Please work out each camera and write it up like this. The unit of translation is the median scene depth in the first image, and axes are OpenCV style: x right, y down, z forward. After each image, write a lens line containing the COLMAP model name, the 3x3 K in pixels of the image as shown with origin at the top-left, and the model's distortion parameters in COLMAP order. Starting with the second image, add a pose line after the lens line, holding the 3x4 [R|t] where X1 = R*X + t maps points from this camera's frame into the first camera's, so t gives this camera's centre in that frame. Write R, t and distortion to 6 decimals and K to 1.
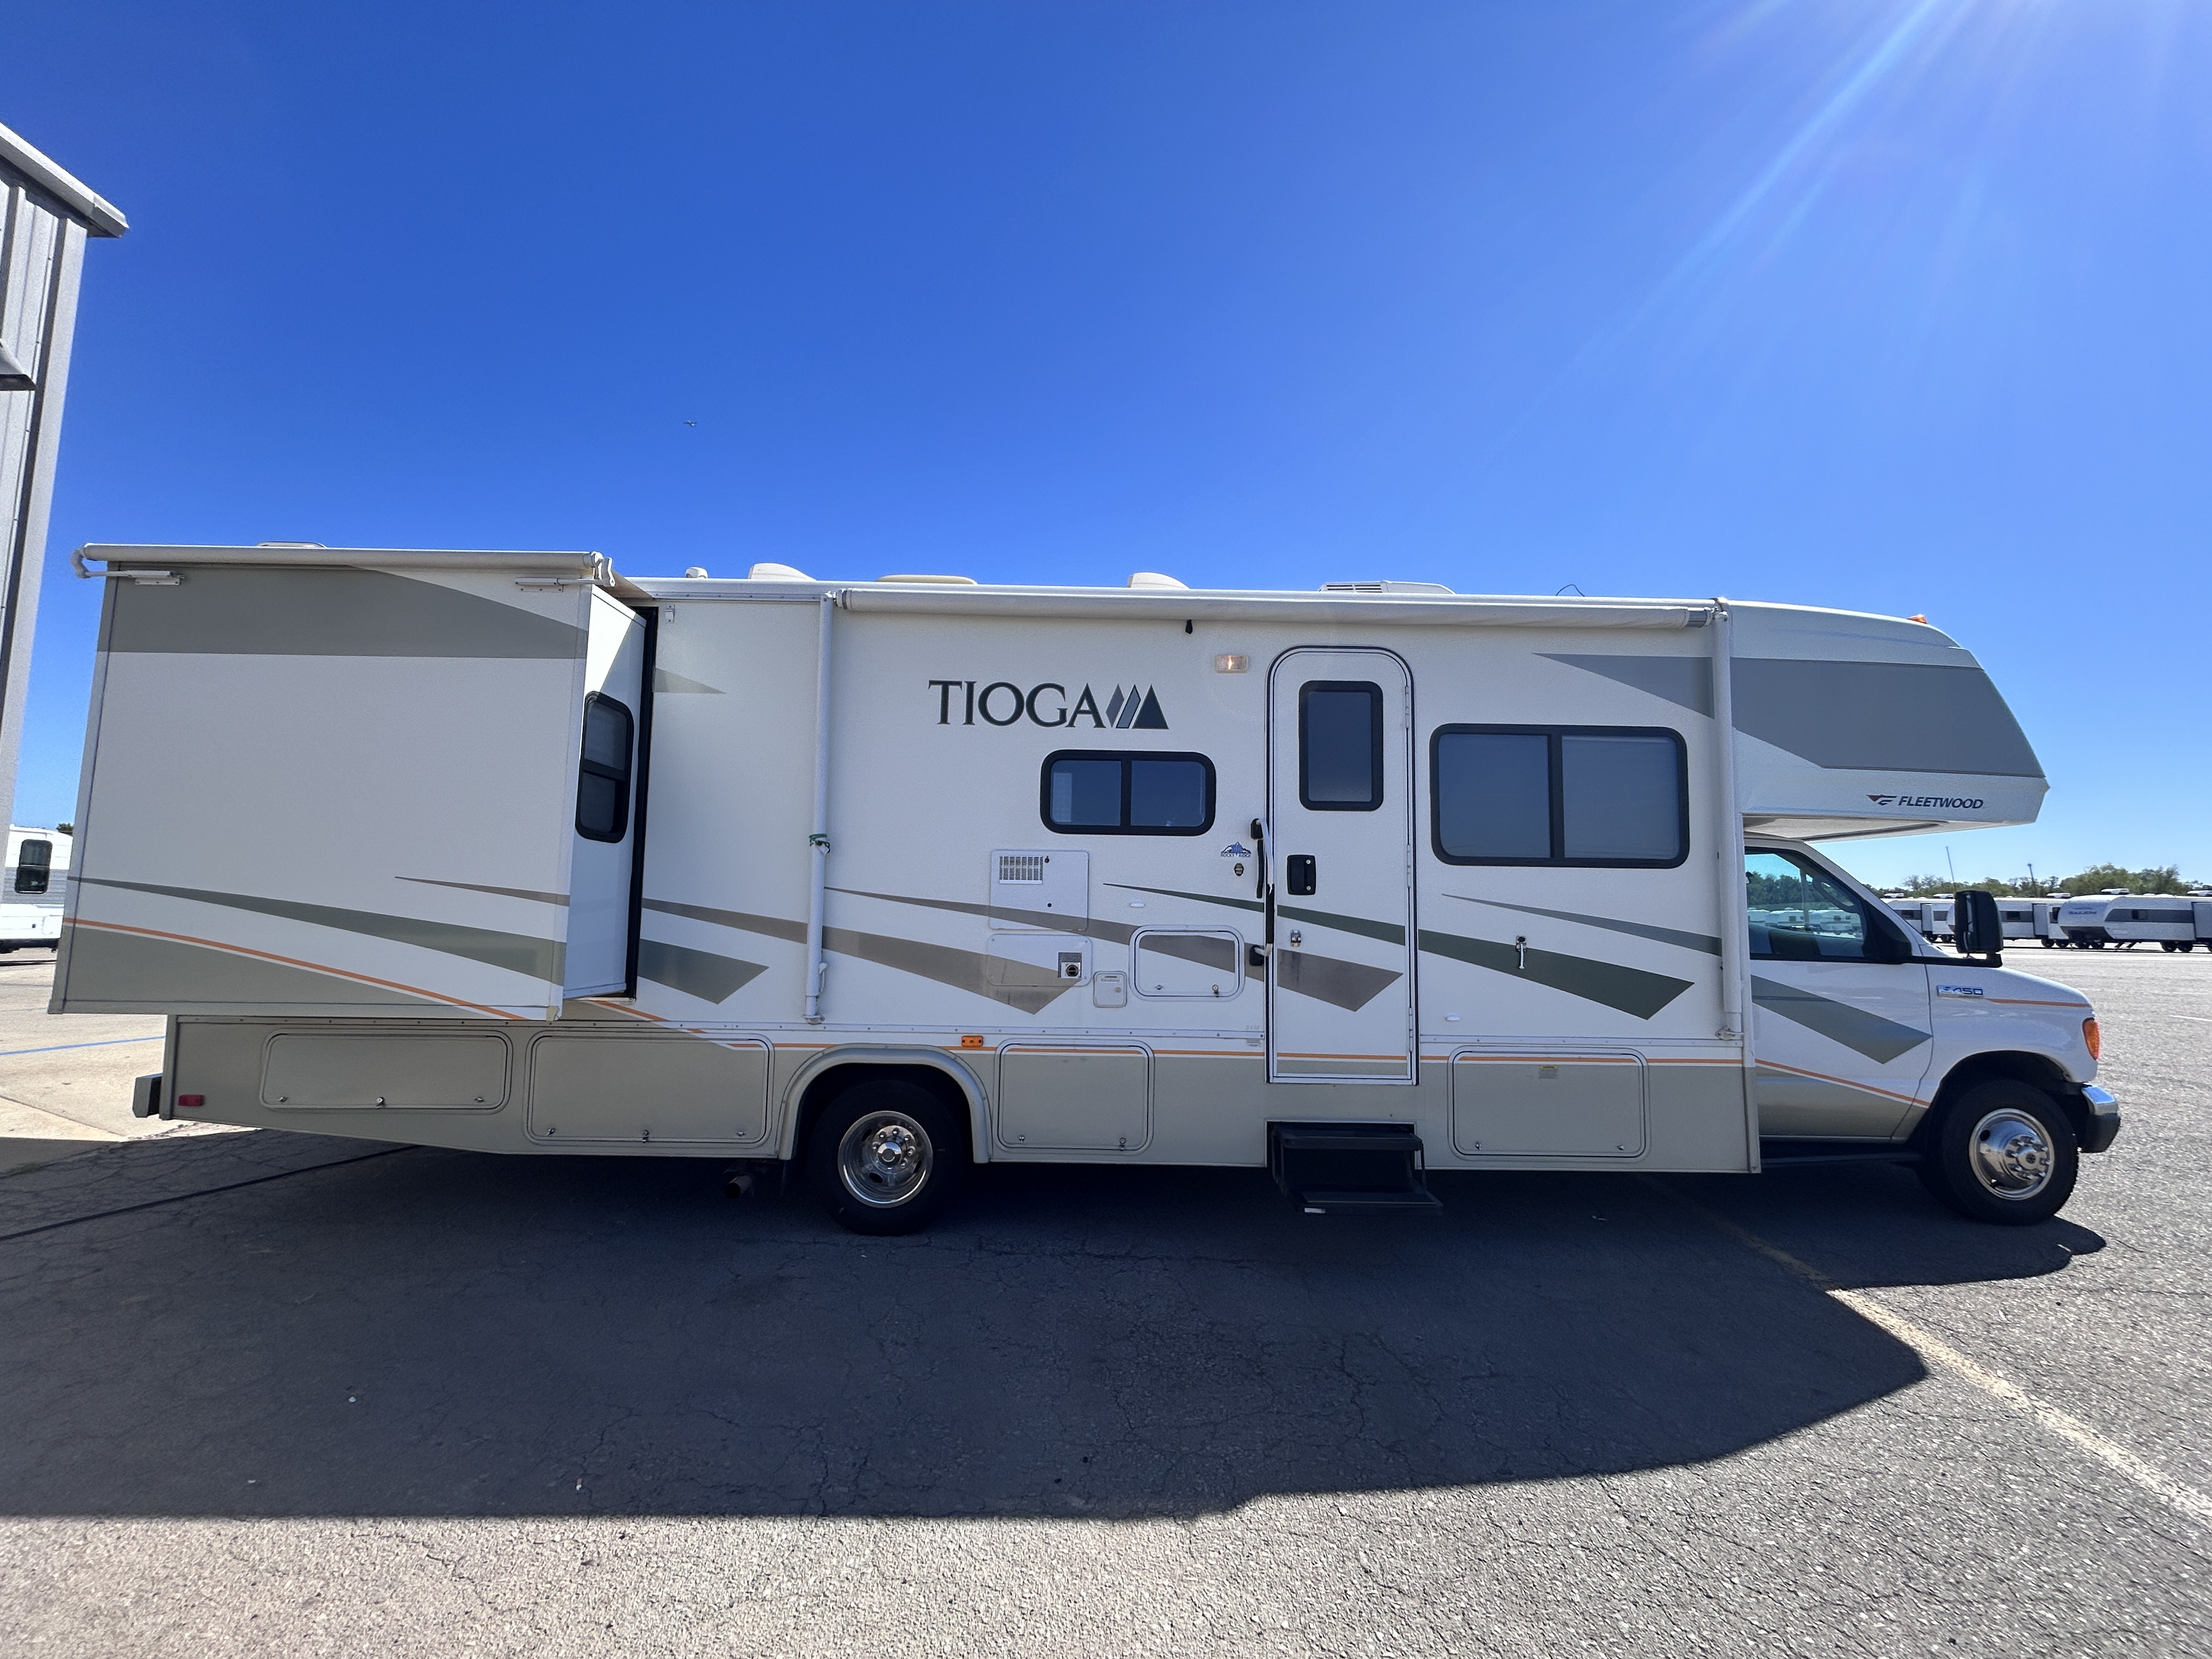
lens RADIAL K [[873.5, 0, 1103.4], [0, 873.5, 818.3], [0, 0, 1]] dist [-0.002492, -0.000530]
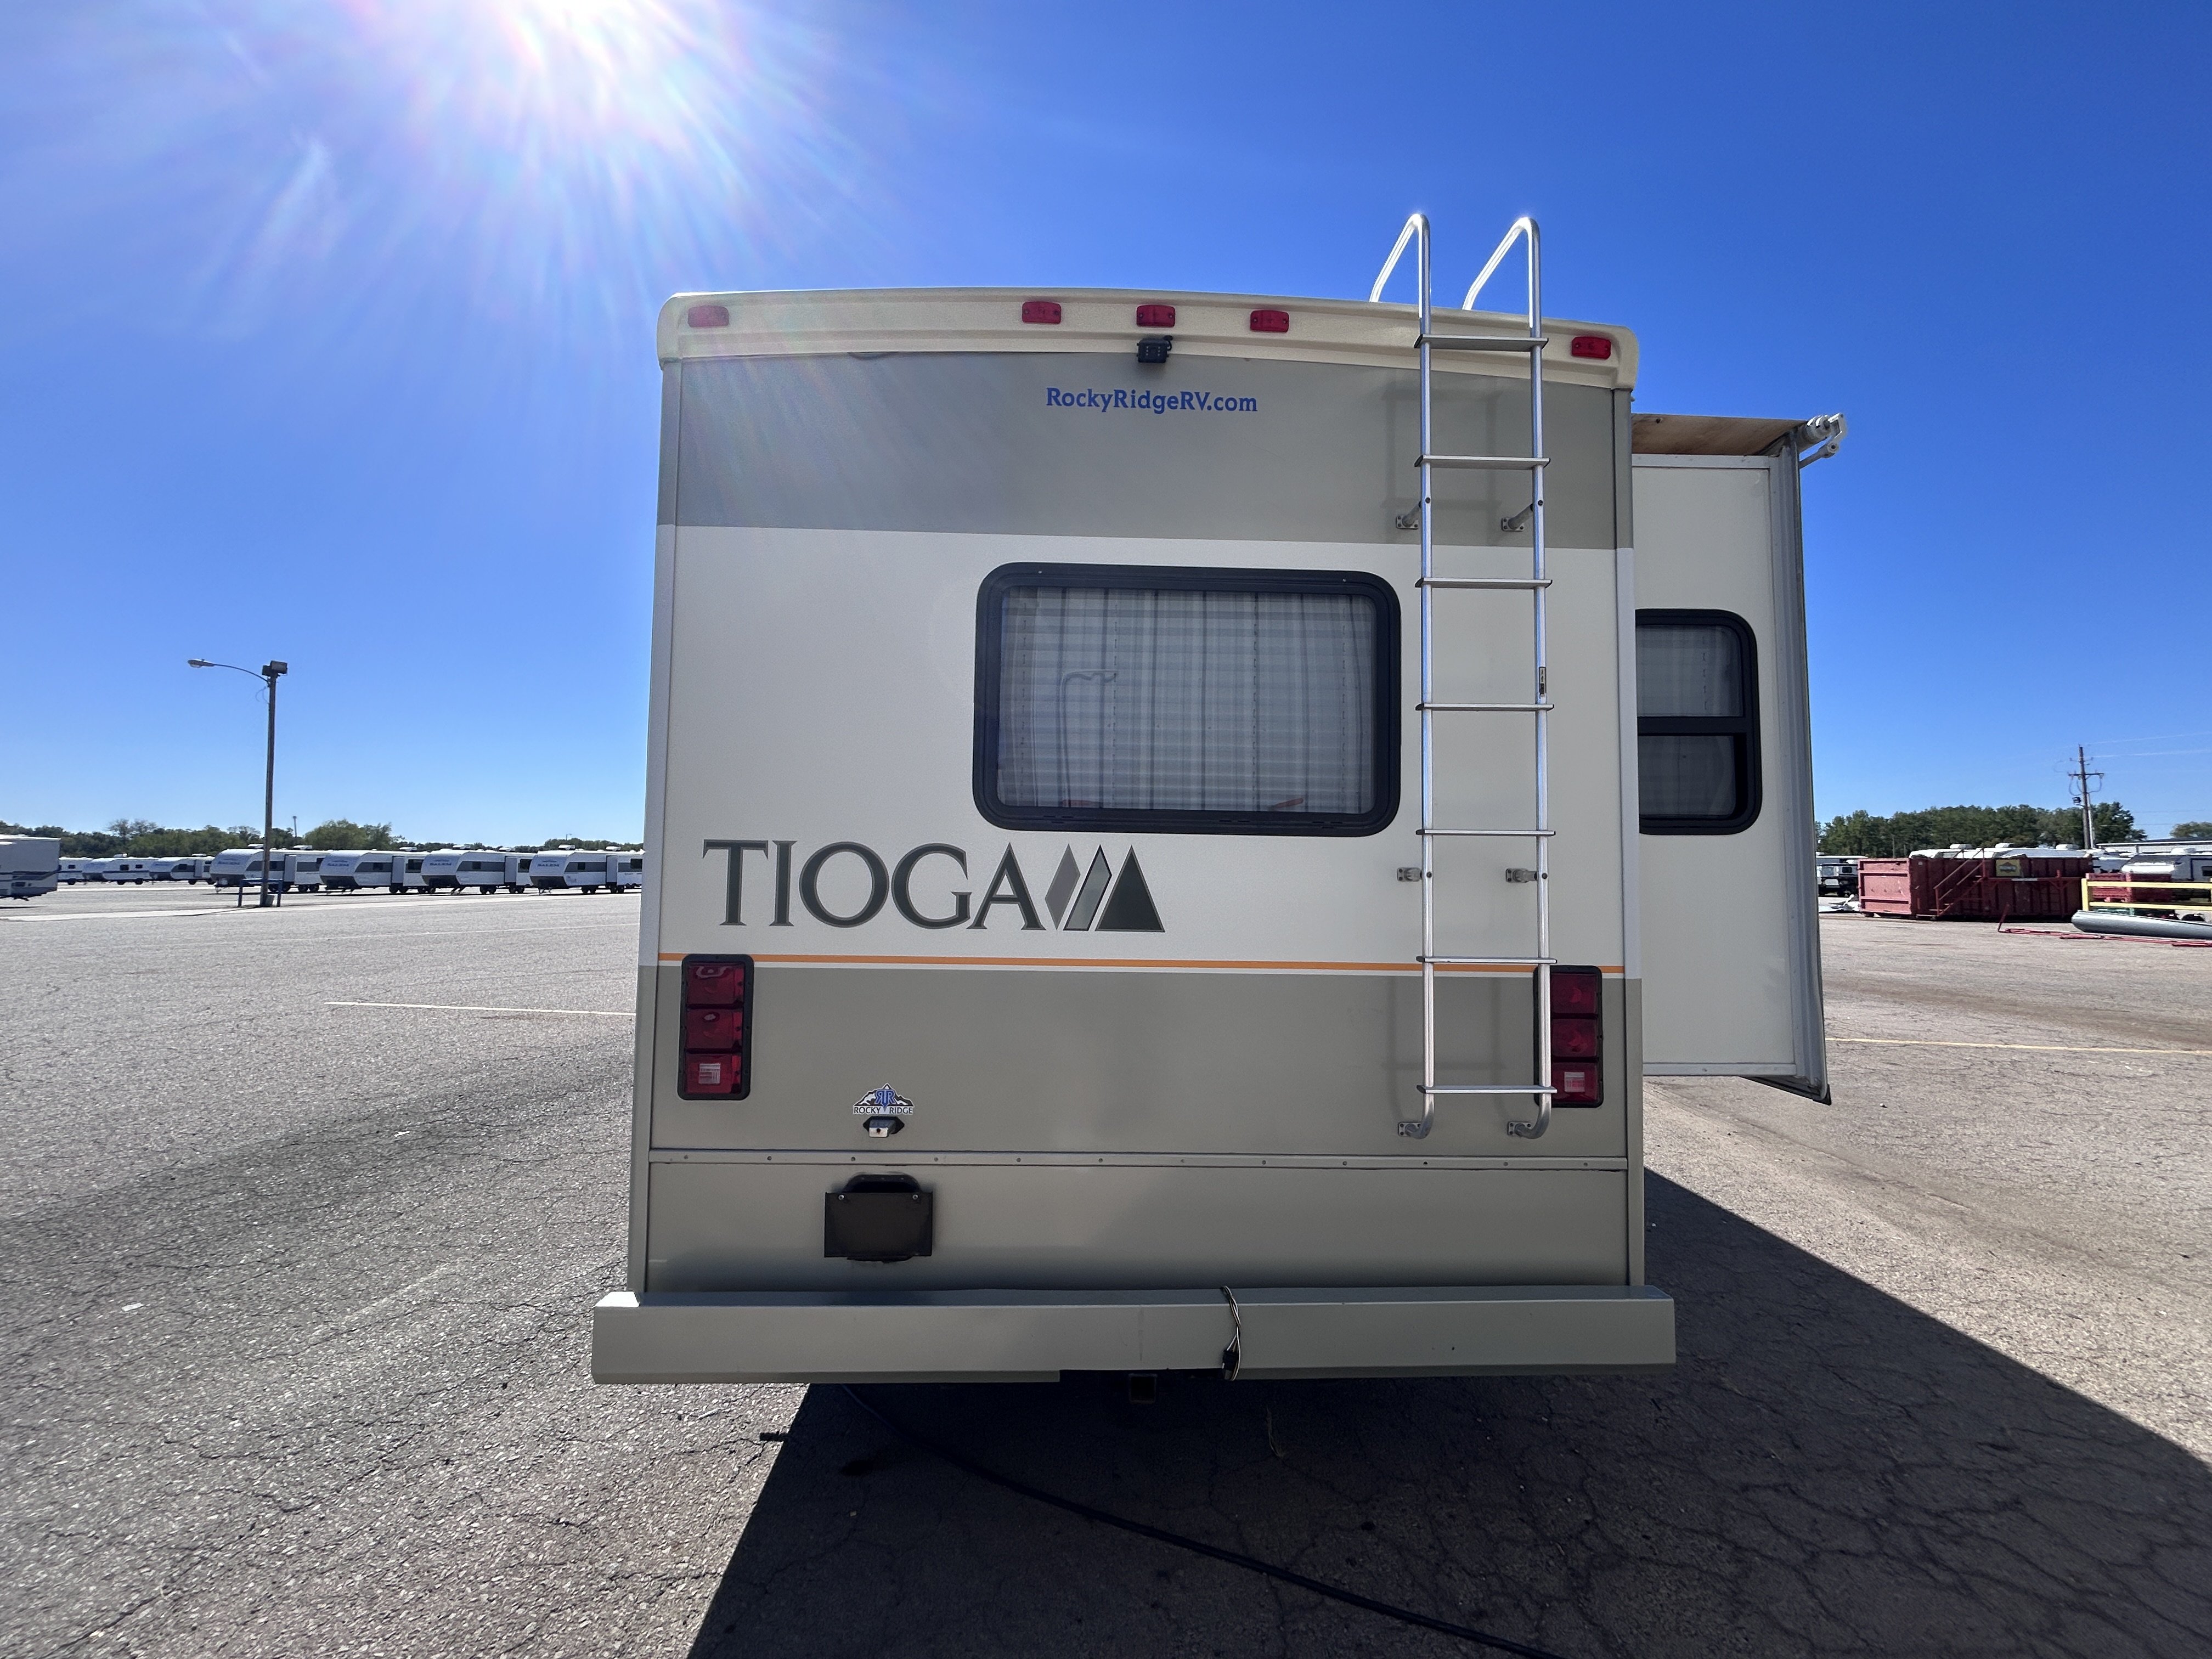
lens RADIAL K [[893.6, 0, 1104.1], [0, 893.6, 828.6], [0, 0, 1]] dist [0.001031, 0.000752]
pose [[-0.019025, 0.034824, 0.999212, -1.567693], [-0.107103, 0.993572, -0.036666, 0.077766], [-0.994066, -0.107716, -0.015173, 1.319567]]
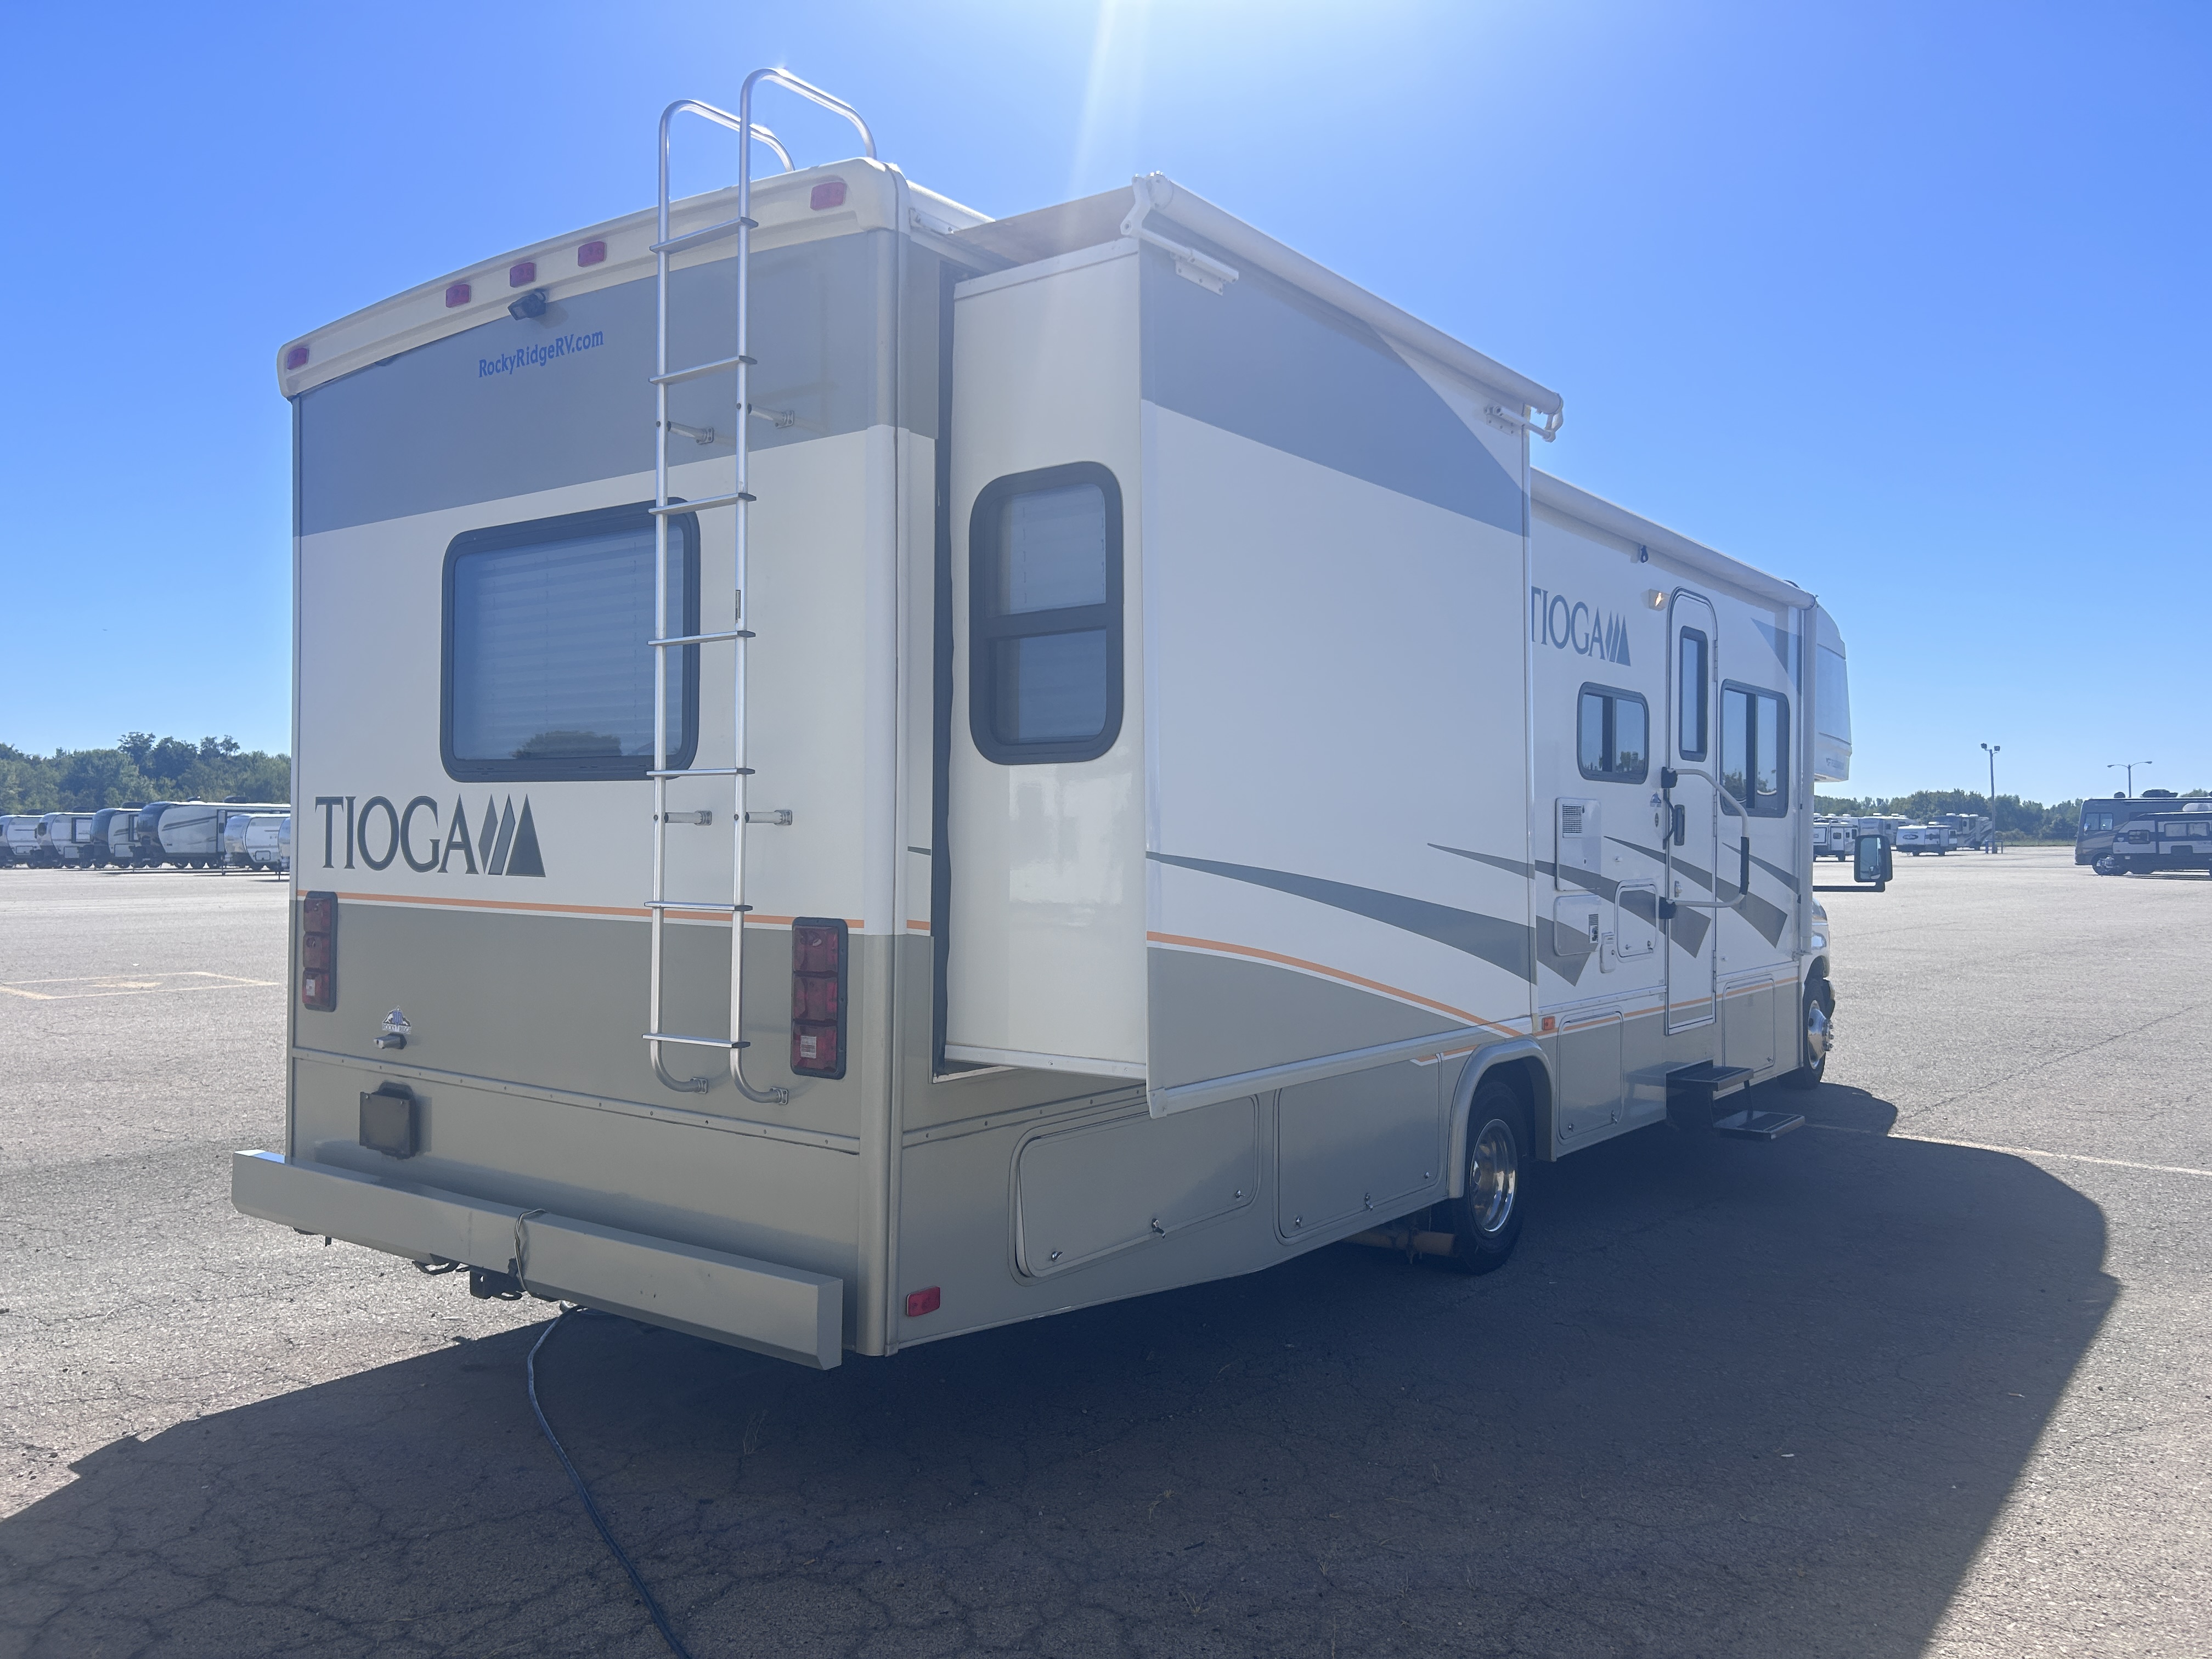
lens RADIAL K [[1671.1, 0, 1101.0], [0, 1671.1, 822.9], [0, 0, 1]] dist [0.036398, 0.000334]
pose [[0.608692, -0.005148, 0.793390, -1.648060], [-0.072784, 0.995400, 0.062299, -0.008014], [-0.790061, -0.095667, 0.605518, 0.362690]]
